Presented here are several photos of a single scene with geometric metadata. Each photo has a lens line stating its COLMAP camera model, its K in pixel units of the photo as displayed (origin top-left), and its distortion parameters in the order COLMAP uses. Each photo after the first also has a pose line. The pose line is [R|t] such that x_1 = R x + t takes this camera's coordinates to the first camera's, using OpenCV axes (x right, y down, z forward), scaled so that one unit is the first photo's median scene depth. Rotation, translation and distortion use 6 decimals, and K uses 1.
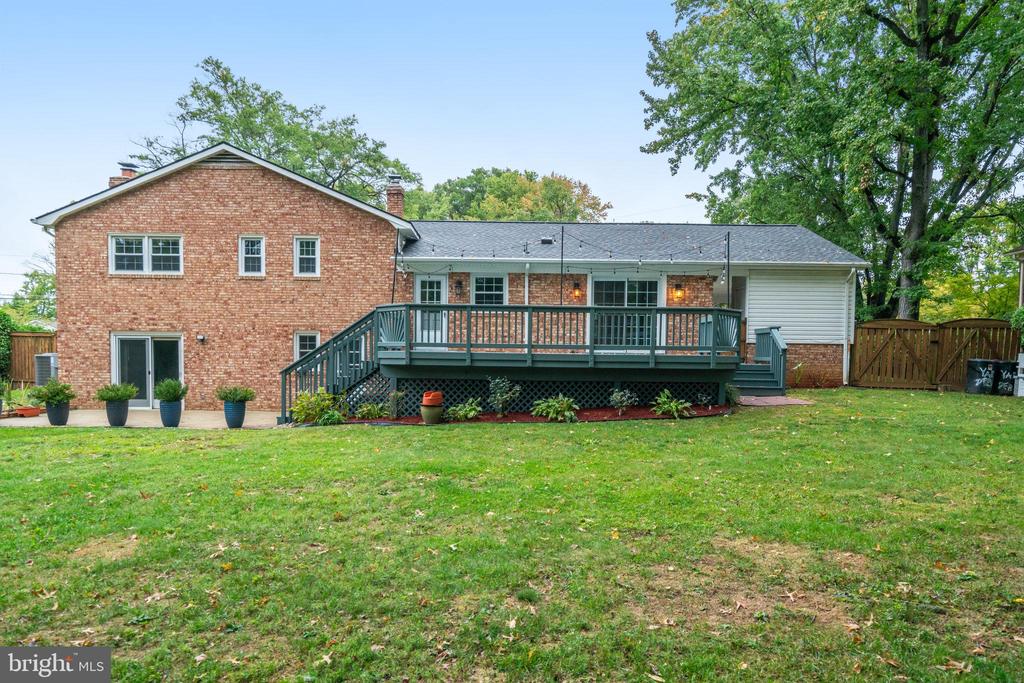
lens RADIAL K [[690.7, 0, 512.0], [0, 690.7, 347.7], [0, 0, 1]] dist [0.012325, 0.000692]
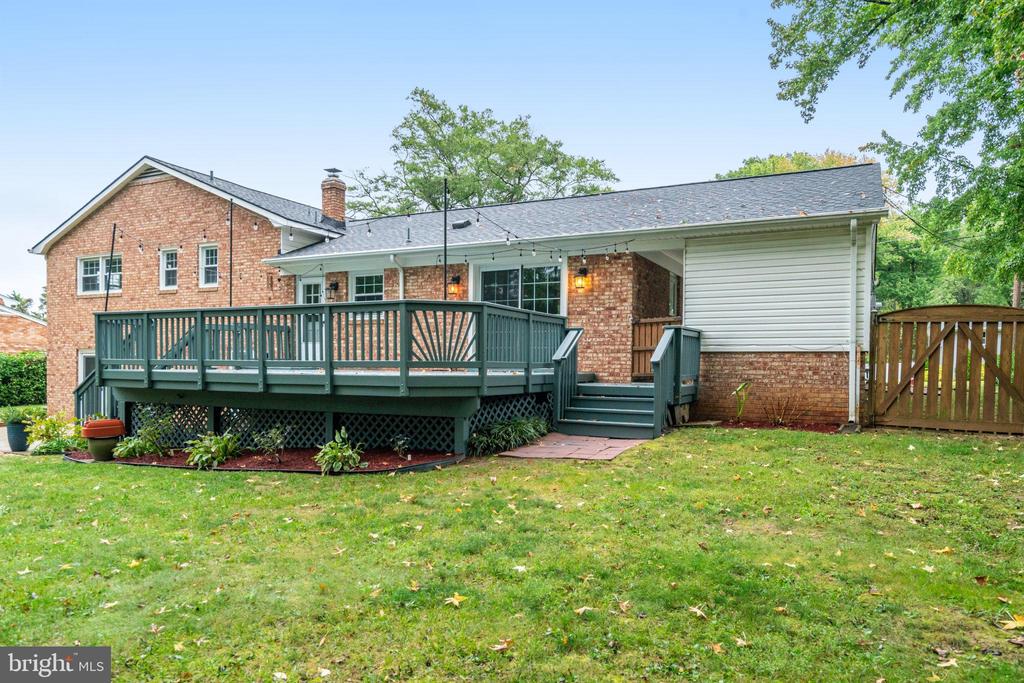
lens RADIAL K [[695.9, 0, 512.0], [0, 695.9, 337.0], [0, 0, 1]] dist [0.012320, 0.002034]
pose [[0.893253, -0.023825, -0.448922, 0.487568], [0.011146, 0.999461, -0.030863, -0.002567], [0.449416, 0.022565, 0.893038, 0.347605]]
